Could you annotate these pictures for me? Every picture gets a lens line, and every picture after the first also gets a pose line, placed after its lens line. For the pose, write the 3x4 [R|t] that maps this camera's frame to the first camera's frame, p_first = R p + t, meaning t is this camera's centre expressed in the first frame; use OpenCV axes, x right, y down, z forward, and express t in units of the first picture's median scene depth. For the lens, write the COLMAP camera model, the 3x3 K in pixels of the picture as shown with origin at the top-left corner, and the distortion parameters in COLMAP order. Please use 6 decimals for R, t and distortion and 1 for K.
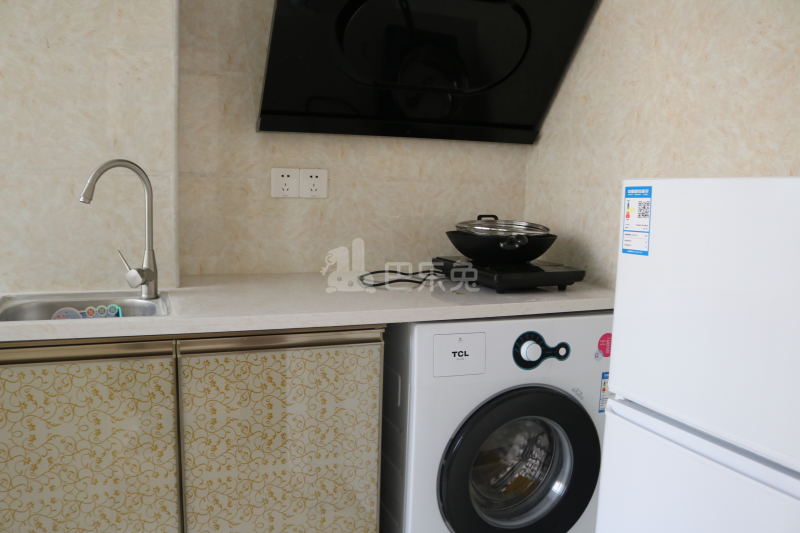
lens RADIAL K [[667.1, 0, 400.0], [0, 667.1, 266.5], [0, 0, 1]] dist [-0.157274, 0.138168]
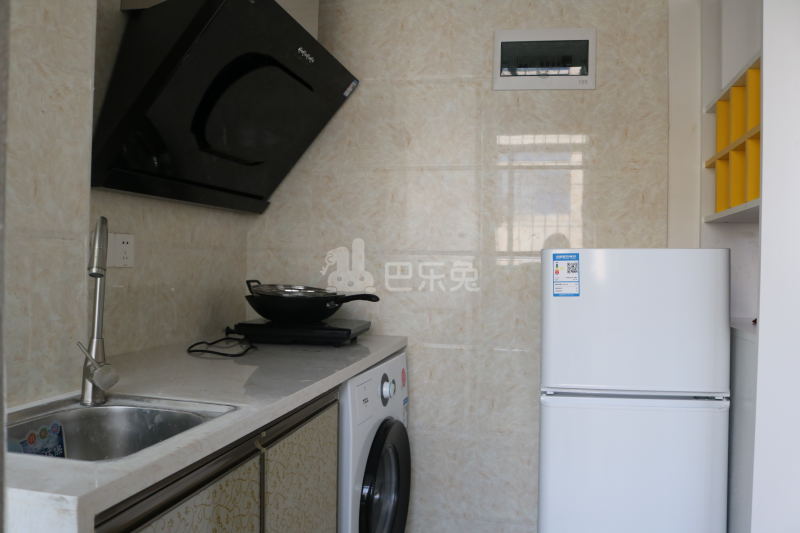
lens RADIAL K [[667.1, 0, 400.0], [0, 667.1, 266.5], [0, 0, 1]] dist [-0.157274, 0.138168]
pose [[0.565917, -0.019567, 0.824230, -0.770677], [0.097728, 0.994262, -0.043497, -0.039617], [-0.818649, 0.105166, 0.564583, 0.280180]]
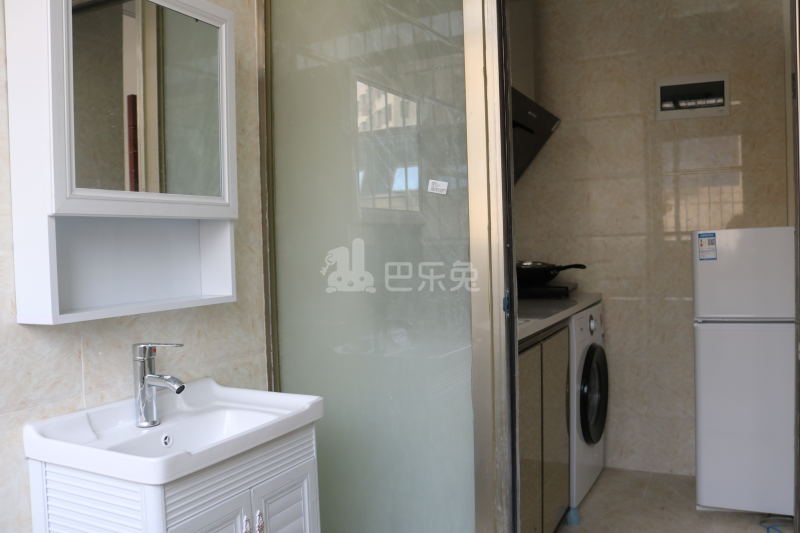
lens RADIAL K [[667.1, 0, 400.0], [0, 667.1, 266.5], [0, 0, 1]] dist [-0.157274, 0.138168]
pose [[0.748517, -0.067576, 0.659664, -1.418060], [0.127728, 0.990858, -0.043428, -0.024620], [-0.650698, 0.116764, 0.750305, -0.057061]]
